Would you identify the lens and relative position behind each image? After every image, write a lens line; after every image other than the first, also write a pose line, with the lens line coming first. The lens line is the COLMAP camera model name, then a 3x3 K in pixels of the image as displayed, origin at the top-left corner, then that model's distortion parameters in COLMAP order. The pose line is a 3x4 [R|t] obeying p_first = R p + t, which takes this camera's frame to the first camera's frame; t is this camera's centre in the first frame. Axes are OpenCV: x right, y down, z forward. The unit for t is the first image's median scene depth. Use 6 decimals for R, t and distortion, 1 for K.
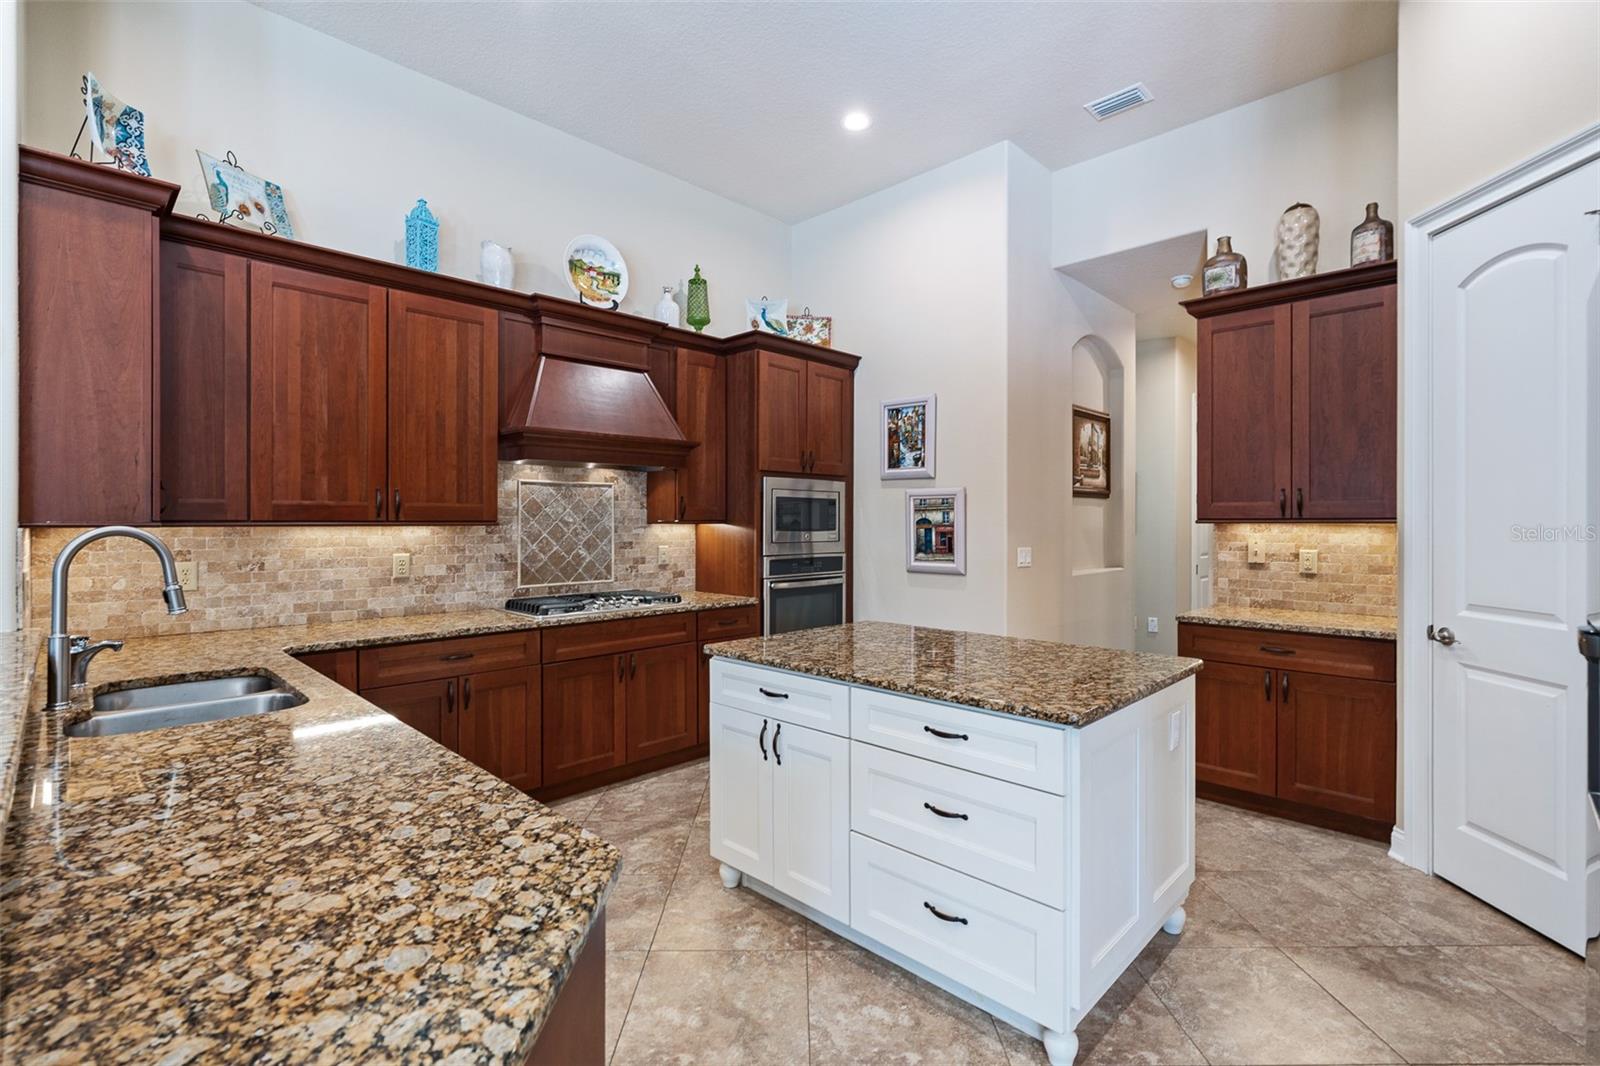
lens RADIAL K [[724.1, 0, 801.0], [0, 724.1, 523.1], [0, 0, 1]] dist [-0.006816, 0.003495]
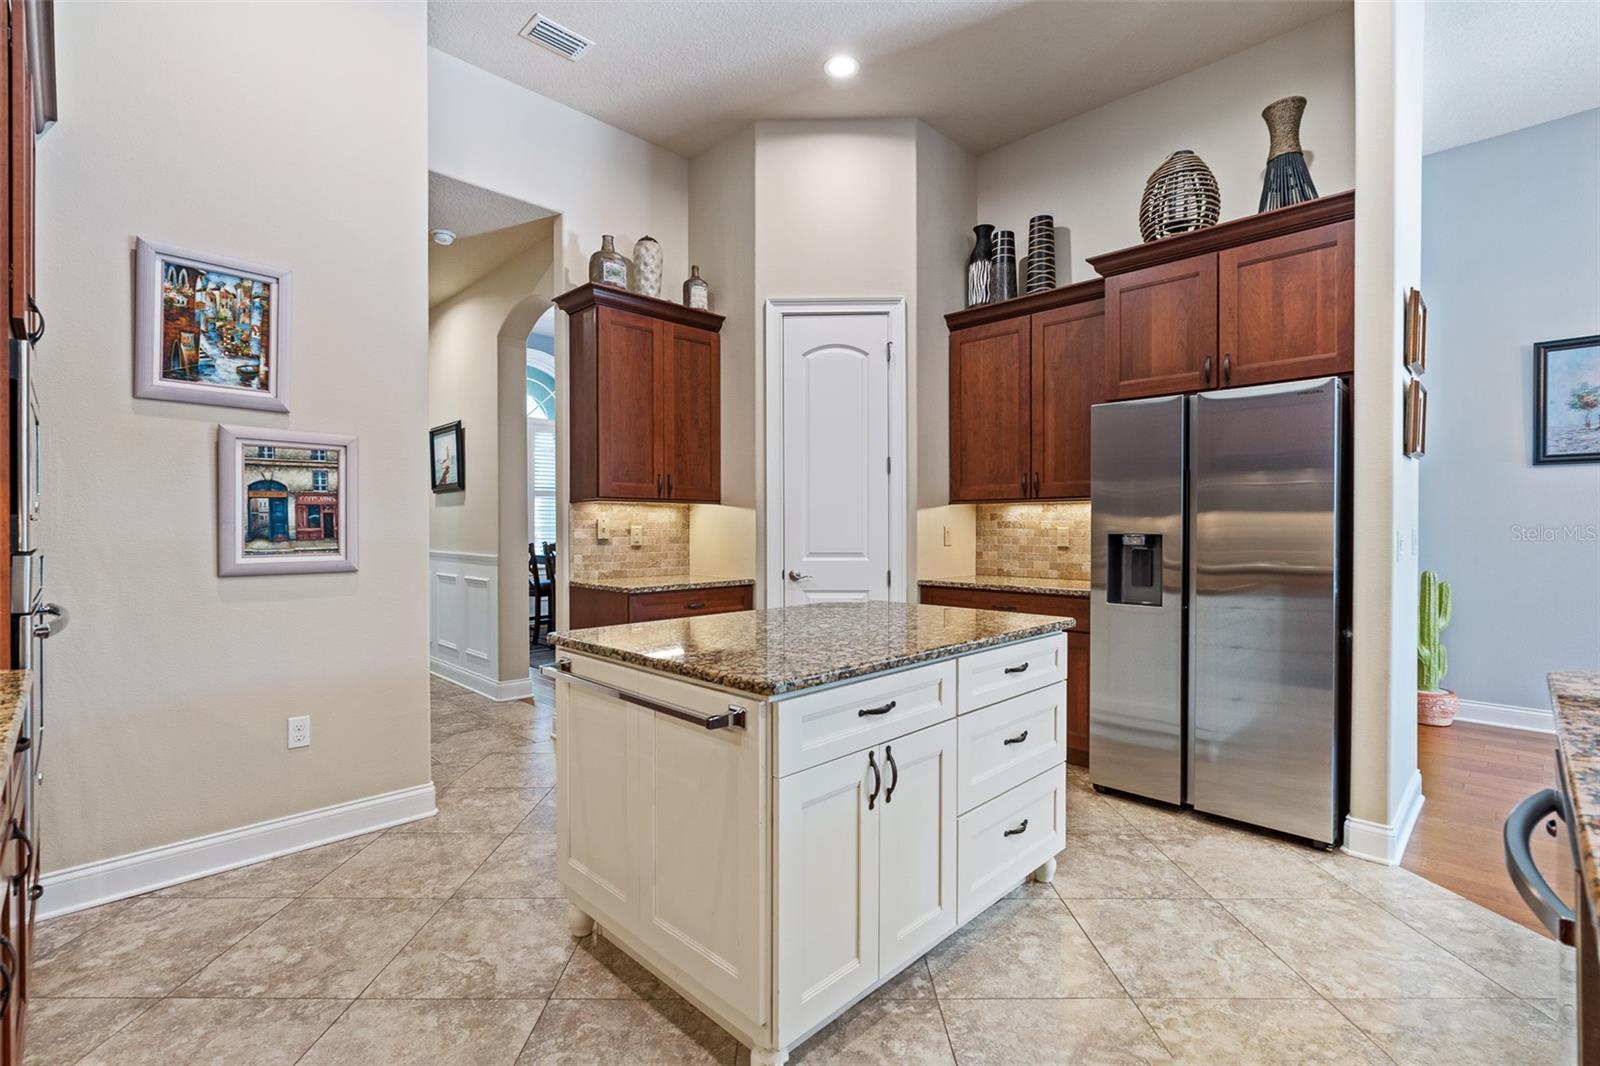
lens RADIAL K [[724.1, 0, 793.5], [0, 724.1, 536.9], [0, 0, 1]] dist [-0.006816, 0.003495]
pose [[0.011102, -0.013597, 0.999846, -0.447937], [0.000092, 0.999908, 0.013596, 0.034220], [-0.999938, -0.000059, 0.011102, 0.646349]]
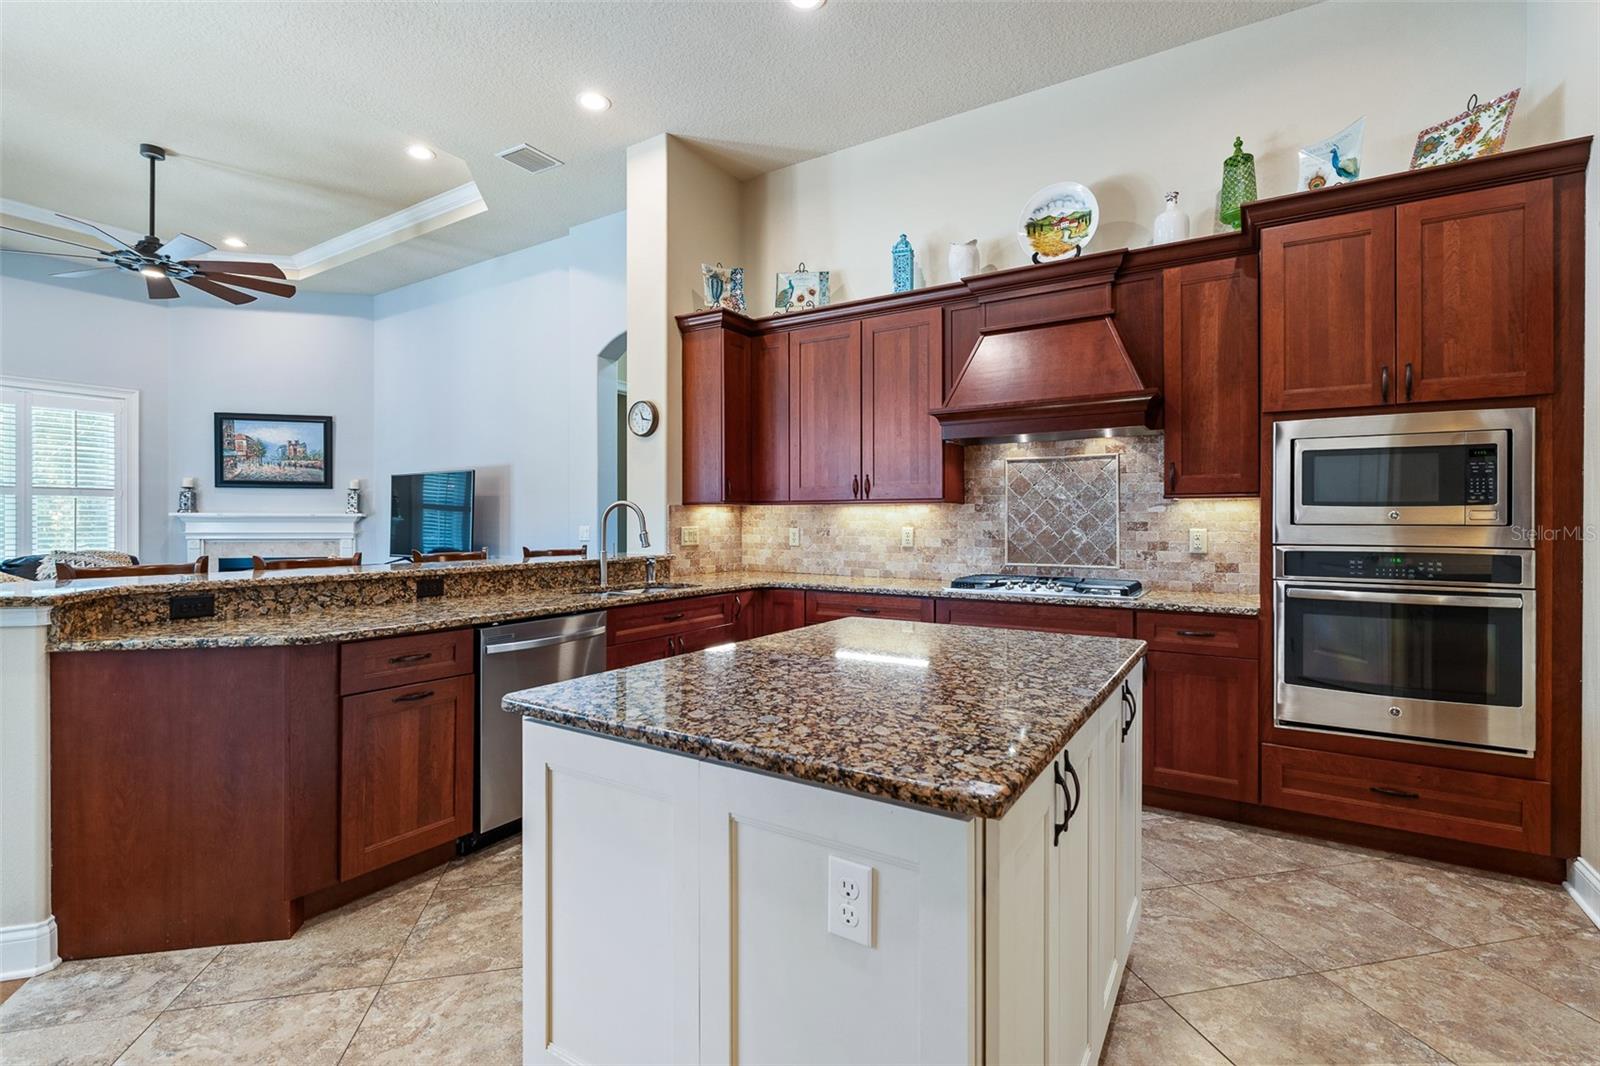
lens RADIAL K [[724.1, 0, 804.9], [0, 724.1, 523.3], [0, 0, 1]] dist [-0.006816, 0.003495]
pose [[0.218304, 0.003720, -0.975874, 0.524320], [-0.002326, 0.999992, 0.003291, 0.027282], [0.975878, 0.001552, 0.218311, 0.483208]]
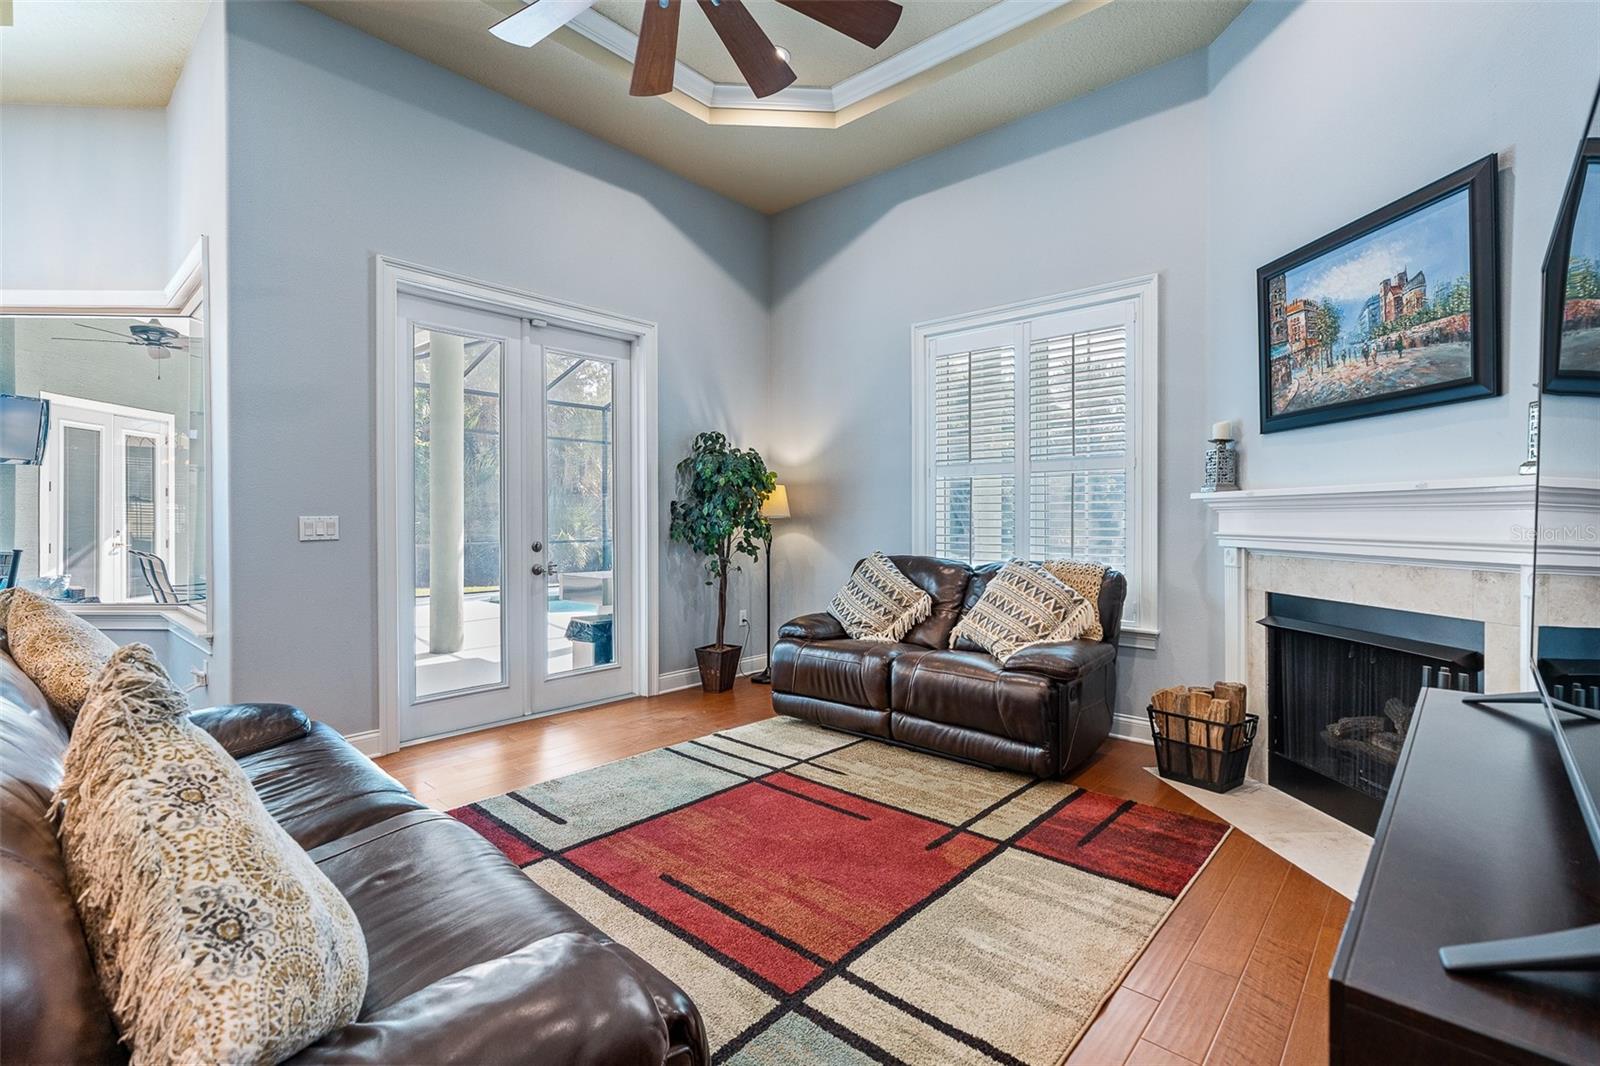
lens RADIAL K [[724.1, 0, 802.3], [0, 724.1, 524.6], [0, 0, 1]] dist [-0.006816, 0.003495]
pose [[-0.998782, 0.000537, -0.049344, -0.947664], [0.000099, 0.999961, 0.008879, 0.041823], [0.049347, 0.008863, -0.998742, 0.241838]]
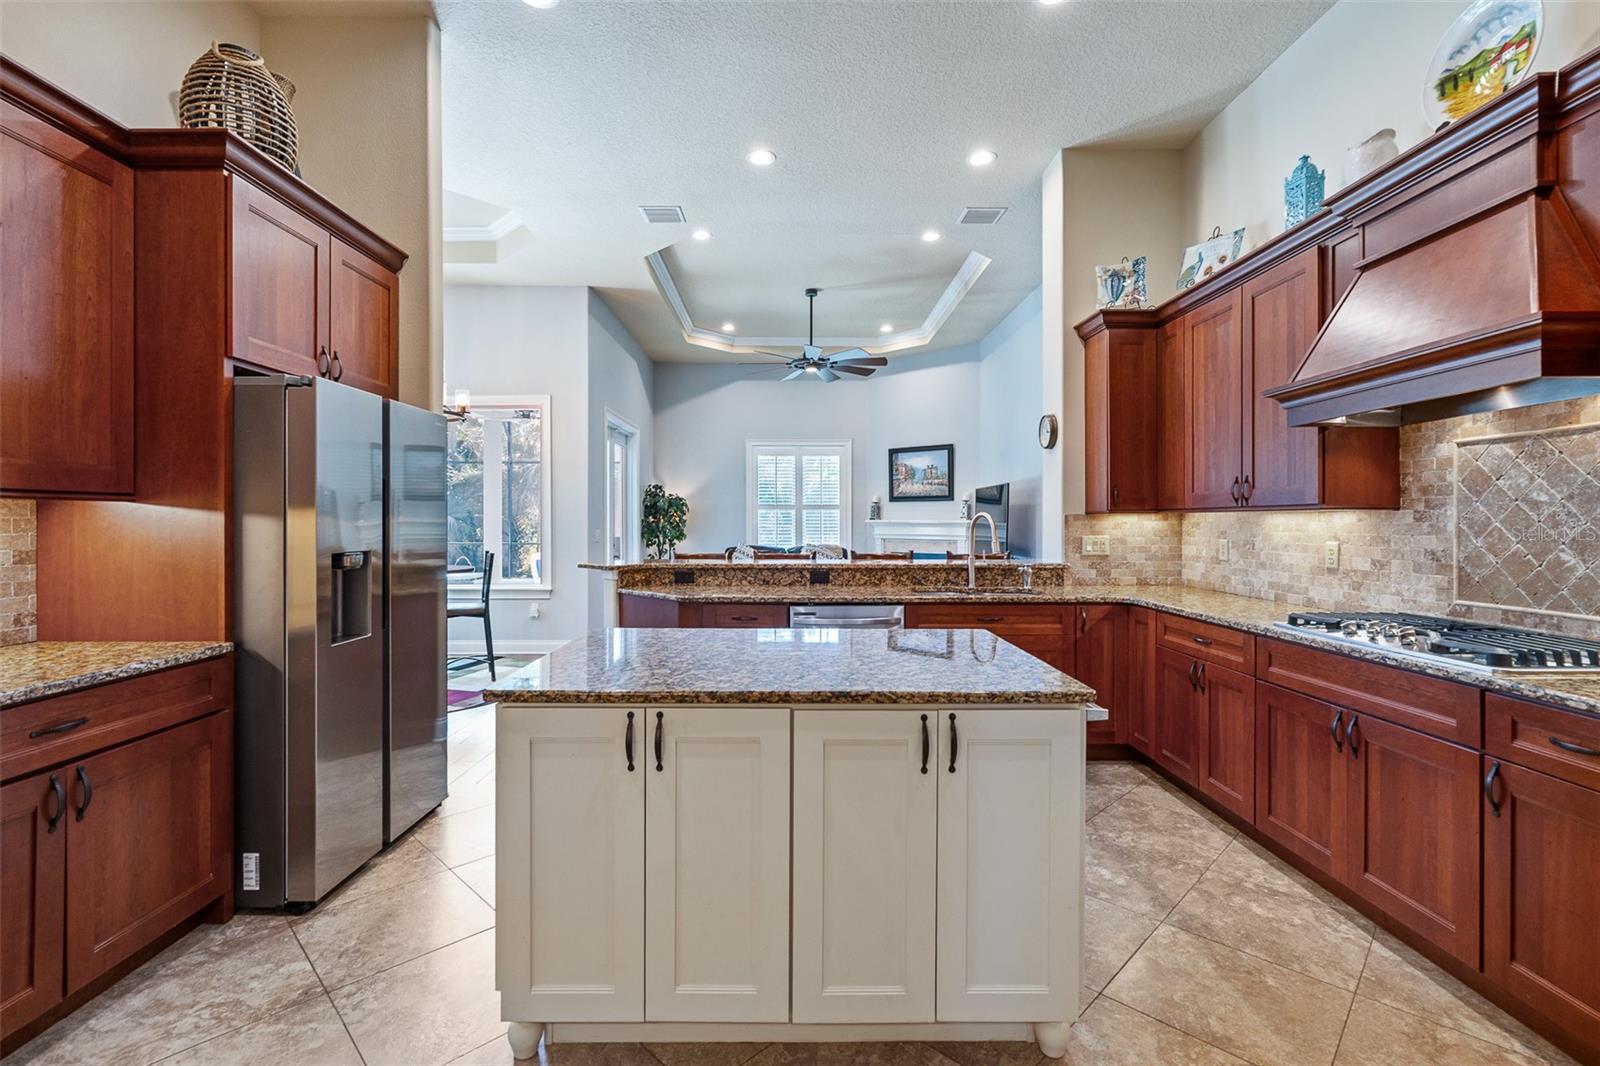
lens RADIAL K [[724.1, 0, 801.5], [0, 724.1, 527.3], [0, 0, 1]] dist [-0.006816, 0.003495]
pose [[-0.702066, 0.005179, -0.712093, 0.487801], [-0.001755, 0.999958, 0.009004, 0.014556], [0.712110, 0.007571, -0.702027, 1.001452]]
